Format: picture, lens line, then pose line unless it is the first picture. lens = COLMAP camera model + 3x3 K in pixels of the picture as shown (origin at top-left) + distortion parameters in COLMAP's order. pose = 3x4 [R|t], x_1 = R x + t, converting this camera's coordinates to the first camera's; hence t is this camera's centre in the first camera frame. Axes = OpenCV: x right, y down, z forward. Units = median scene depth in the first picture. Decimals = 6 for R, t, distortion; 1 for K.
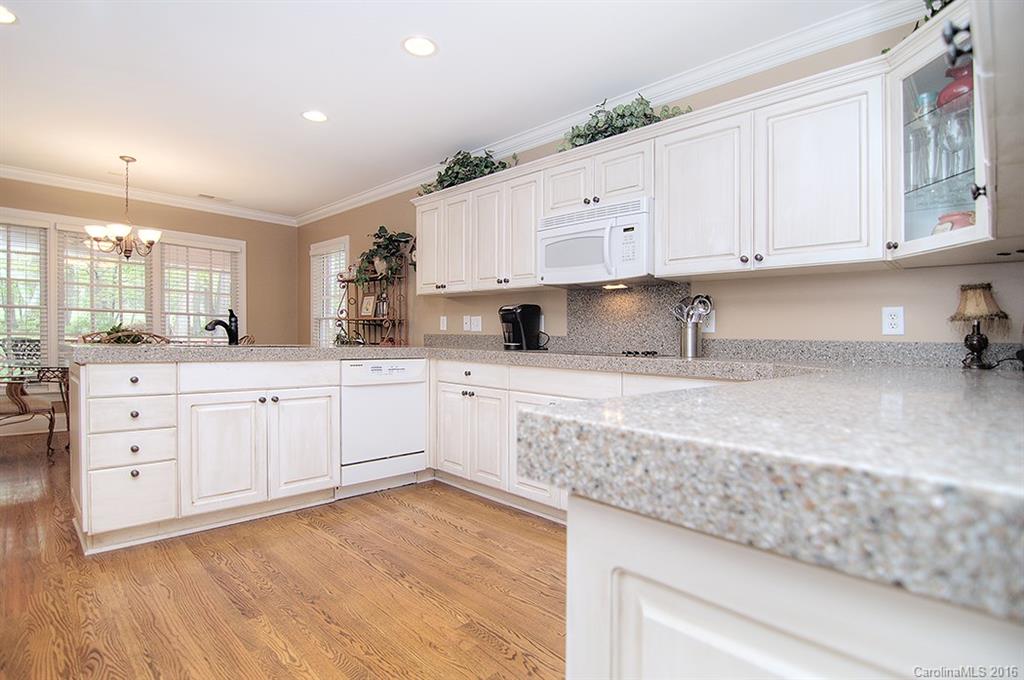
lens RADIAL K [[499.7, 0, 523.2], [0, 499.7, 358.0], [0, 0, 1]] dist [-0.013225, -0.003531]
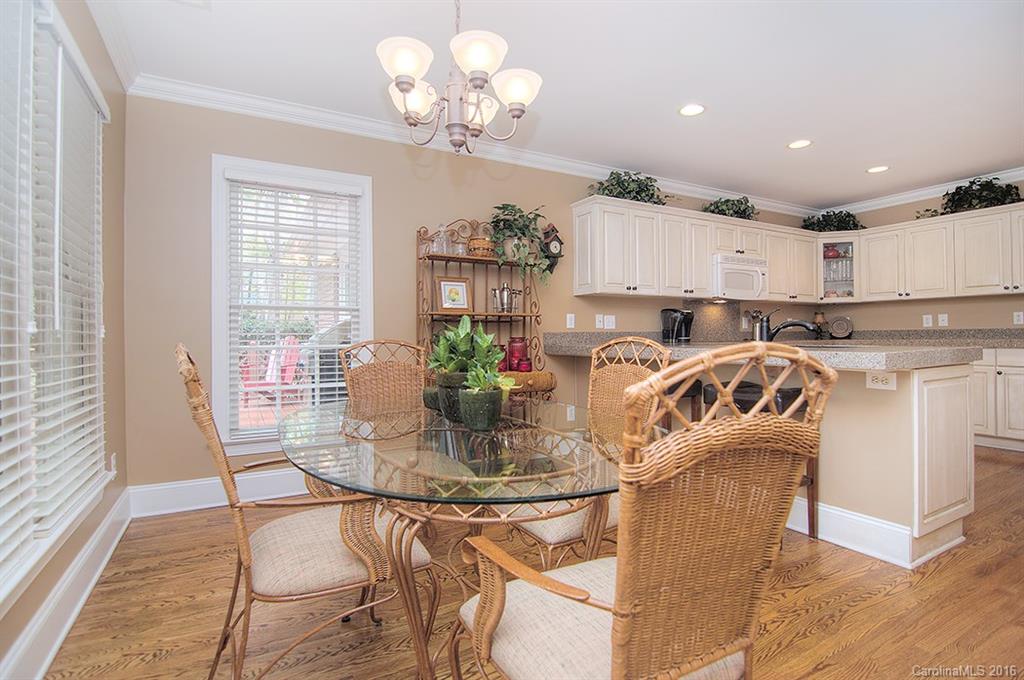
lens RADIAL K [[499.7, 0, 515.0], [0, 499.7, 334.6], [0, 0, 1]] dist [-0.013225, -0.003531]
pose [[0.297206, -0.019464, 0.954615, -1.804208], [0.053308, 0.998571, 0.003763, -0.084112], [-0.953324, 0.049770, 0.297819, 1.298201]]
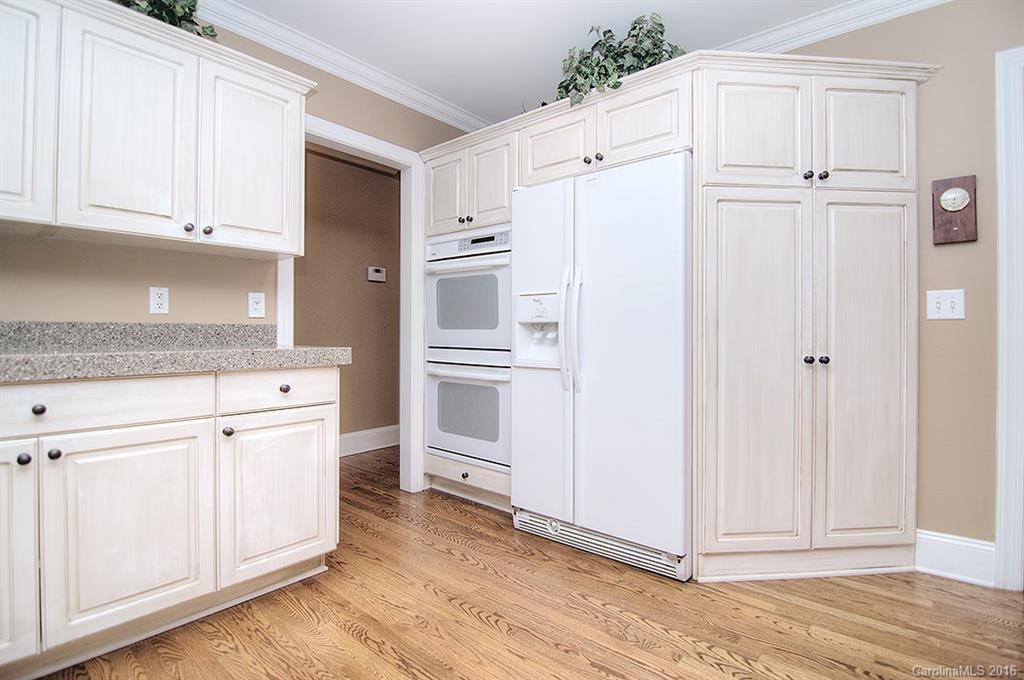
lens RADIAL K [[499.7, 0, 510.1], [0, 499.7, 335.1], [0, 0, 1]] dist [-0.013225, -0.003531]
pose [[-0.998157, -0.024114, -0.055689, -0.211023], [-0.026518, 0.998730, 0.042848, -0.037216], [0.054585, 0.044246, -0.997528, 0.957777]]
